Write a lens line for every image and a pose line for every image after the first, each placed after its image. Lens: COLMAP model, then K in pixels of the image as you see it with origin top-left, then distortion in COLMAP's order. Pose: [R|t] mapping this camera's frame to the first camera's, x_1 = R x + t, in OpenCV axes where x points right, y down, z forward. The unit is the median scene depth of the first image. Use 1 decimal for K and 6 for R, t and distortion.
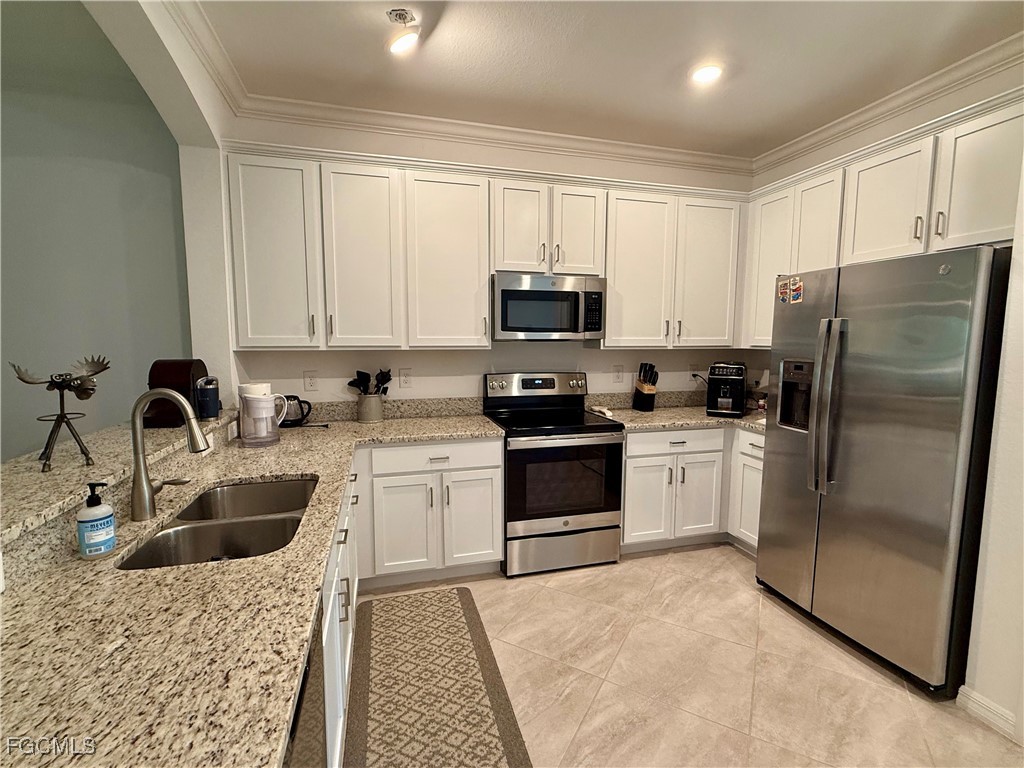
lens RADIAL K [[465.4, 0, 512.0], [0, 465.4, 384.0], [0, 0, 1]] dist [-0.000837, -0.000341]
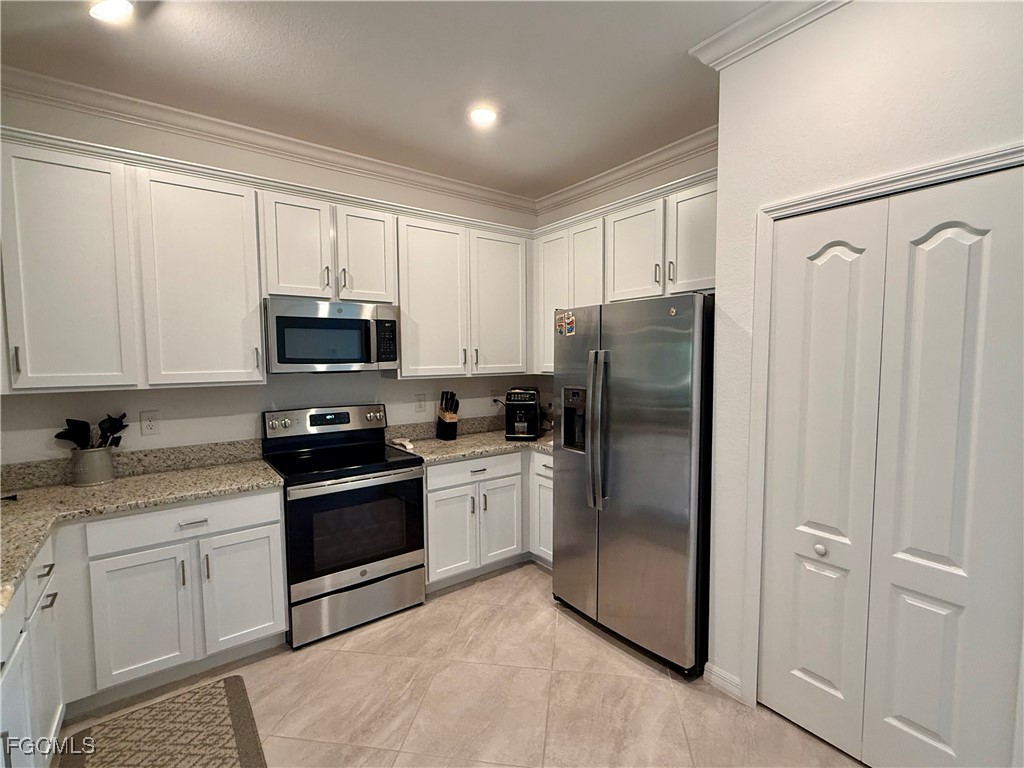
lens RADIAL K [[465.4, 0, 512.0], [0, 465.4, 384.0], [0, 0, 1]] dist [-0.000837, -0.000341]
pose [[0.930816, -0.033304, 0.363967, 0.067512], [0.048258, 0.998320, -0.032068, -0.026128], [-0.362287, 0.047414, 0.930860, 0.031357]]
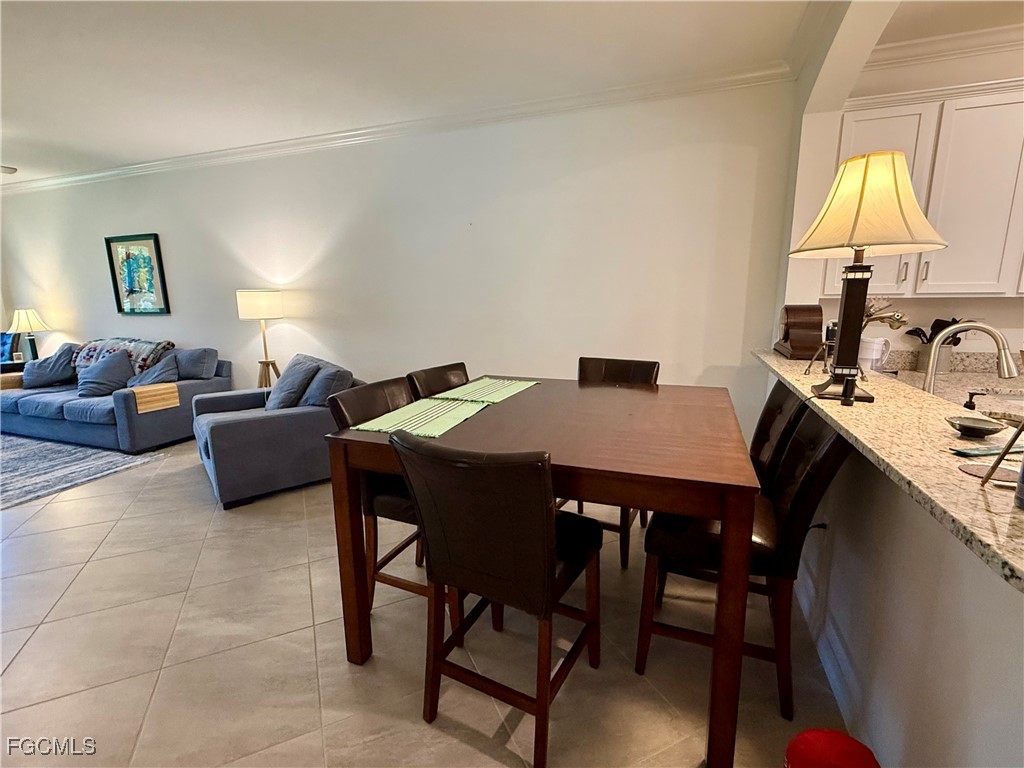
lens RADIAL K [[465.4, 0, 512.0], [0, 465.4, 384.0], [0, 0, 1]] dist [-0.000837, -0.000341]
pose [[0.813187, 0.098019, -0.573689, -0.482447], [-0.046253, 0.993482, 0.104181, 0.046191], [0.580161, -0.058184, 0.812421, -0.316833]]
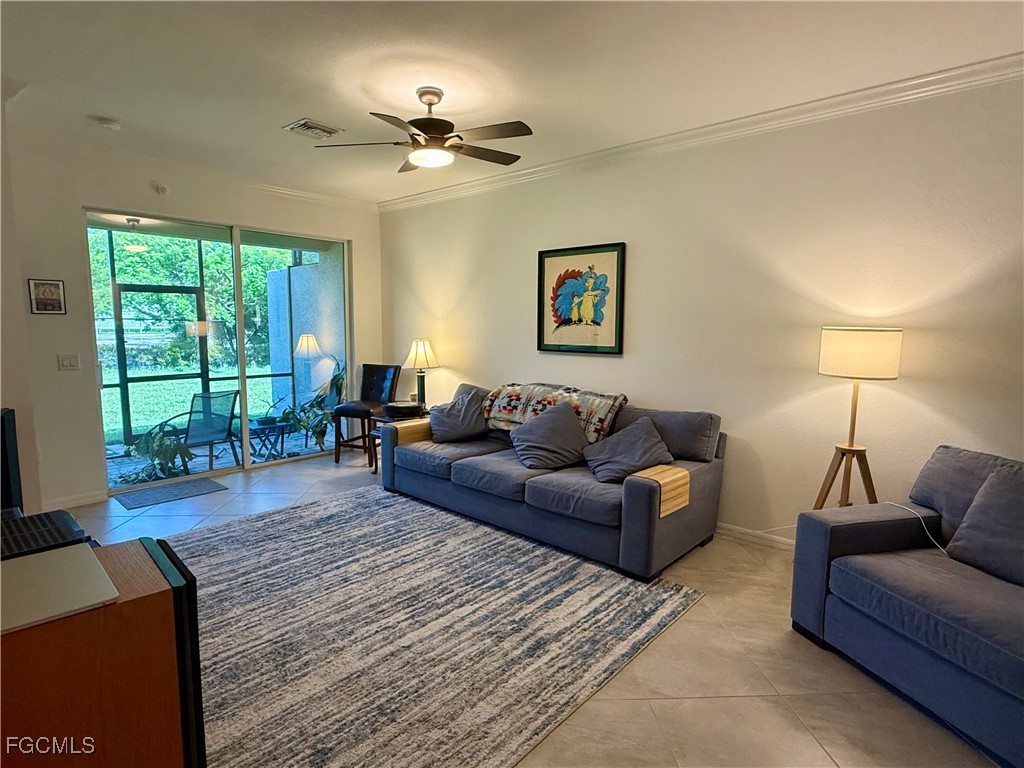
lens RADIAL K [[548.4, 0, 512.0], [0, 548.4, 384.0], [0, 0, 1]] dist [0.002922, 0.000438]
pose [[0.537592, 0.096753, -0.837636, -1.574479], [-0.097636, 0.993856, 0.052135, 0.054872], [0.837533, 0.053756, 0.543735, -0.674617]]
